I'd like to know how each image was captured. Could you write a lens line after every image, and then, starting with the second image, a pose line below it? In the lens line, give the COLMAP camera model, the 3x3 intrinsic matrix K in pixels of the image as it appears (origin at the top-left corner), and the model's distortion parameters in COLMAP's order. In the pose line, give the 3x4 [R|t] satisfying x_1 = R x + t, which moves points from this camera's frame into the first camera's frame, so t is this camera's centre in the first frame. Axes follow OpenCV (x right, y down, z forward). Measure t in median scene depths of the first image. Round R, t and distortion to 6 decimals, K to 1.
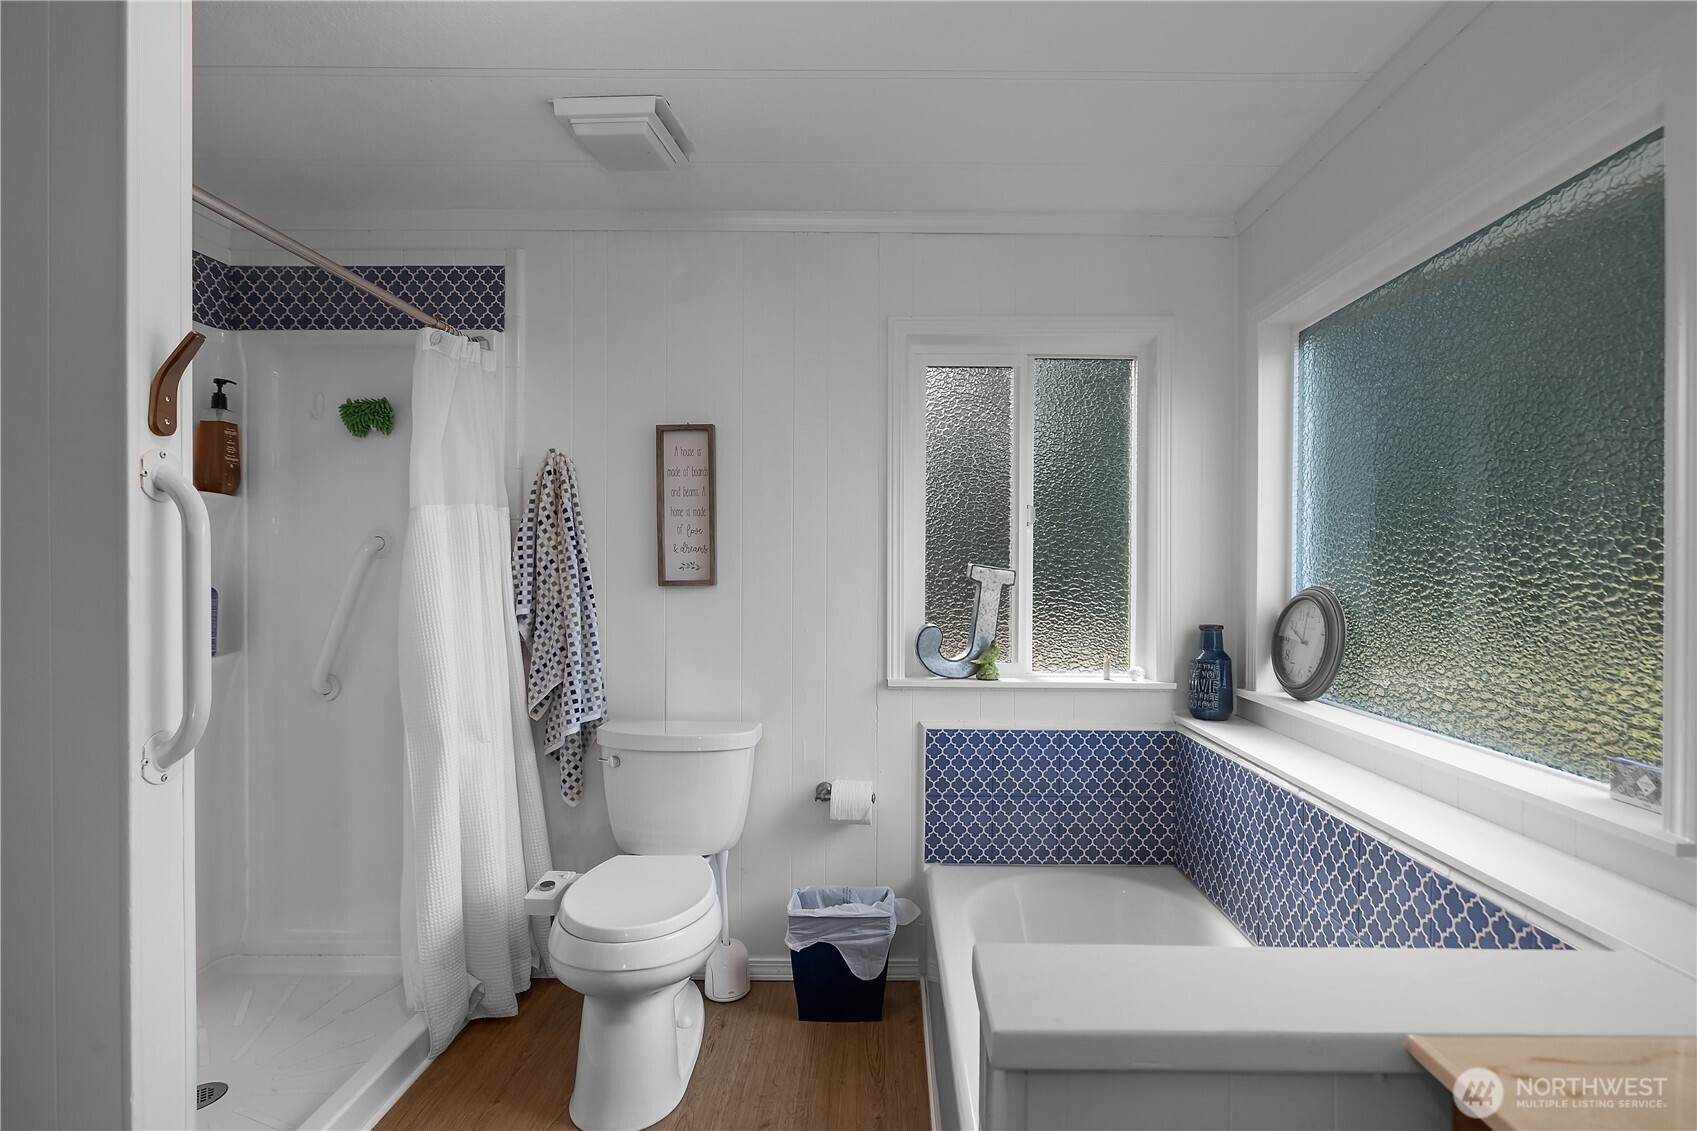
lens RADIAL K [[835.4, 0, 854.9], [0, 835.4, 563.7], [0, 0, 1]] dist [-0.000495, 0.000286]
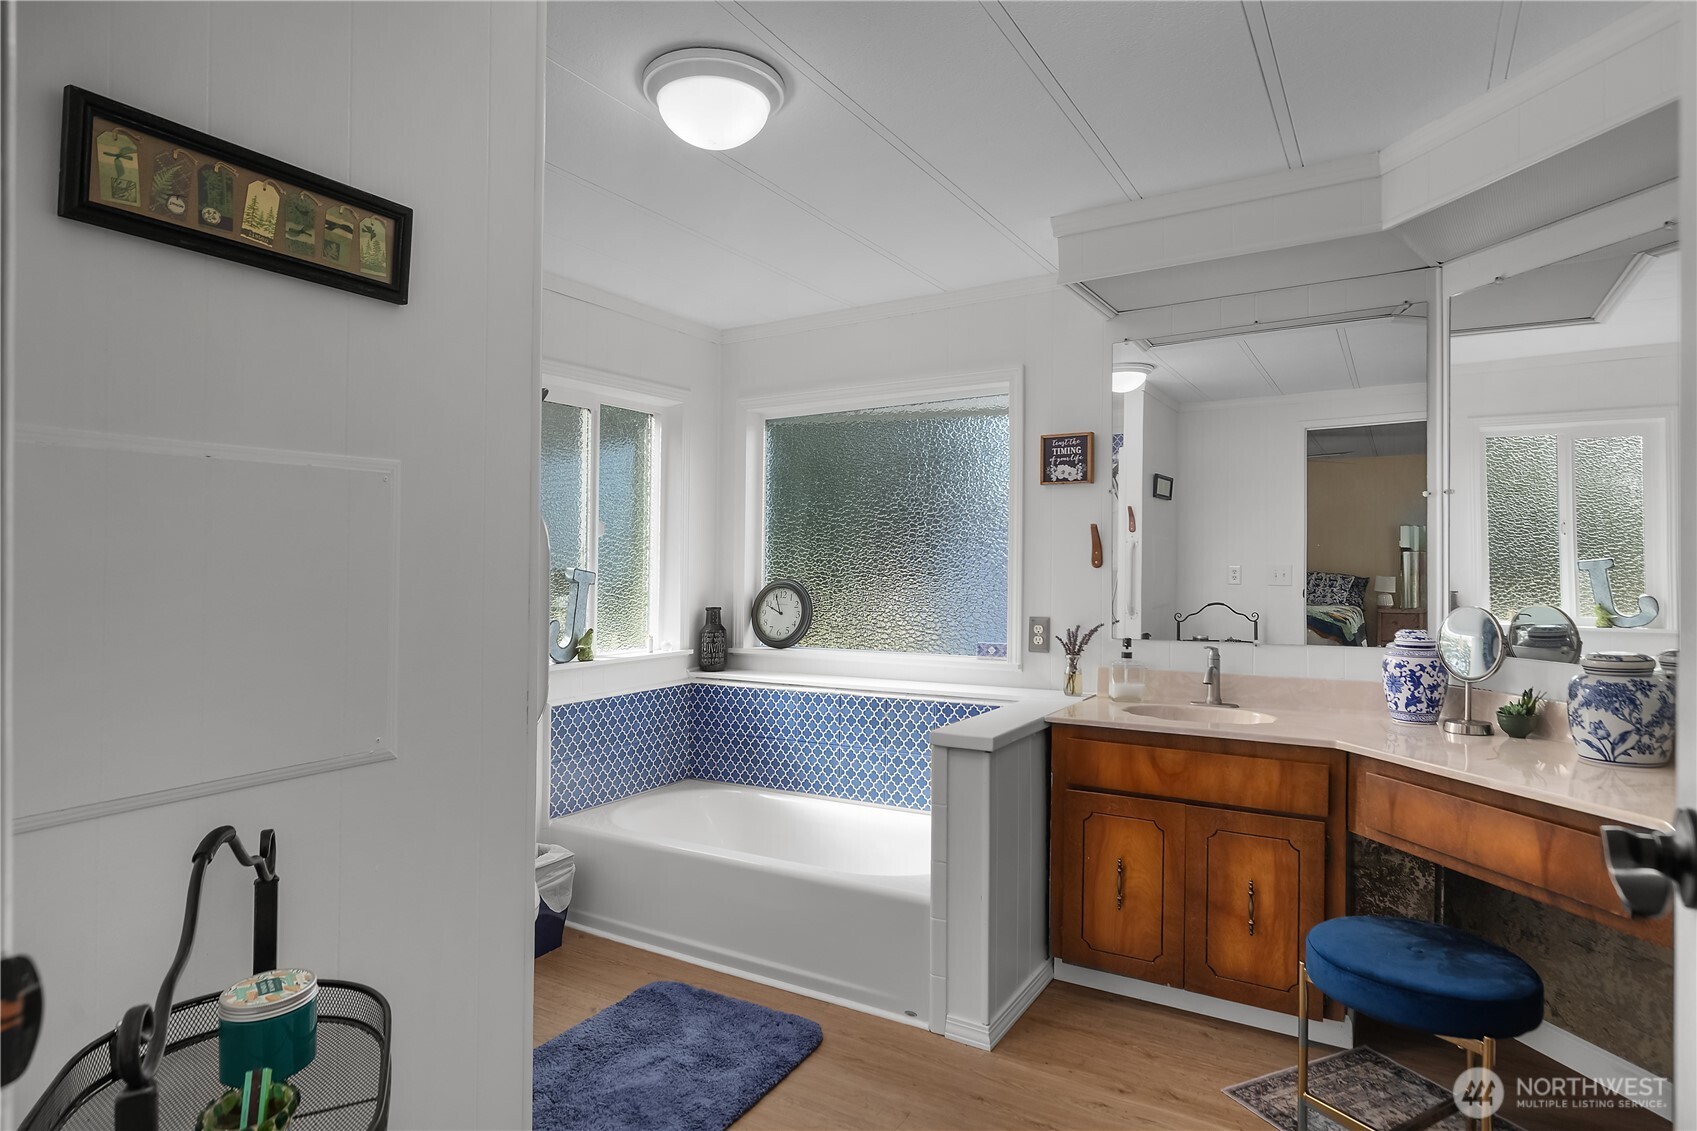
lens RADIAL K [[932.4, 0, 850.2], [0, 932.4, 557.9], [0, 0, 1]] dist [-0.003920, -0.000119]
pose [[0.520844, -0.006211, 0.853629, -0.830229], [0.008577, 0.999961, 0.002043, -0.014496], [-0.853609, 0.006258, 0.520877, -0.062906]]
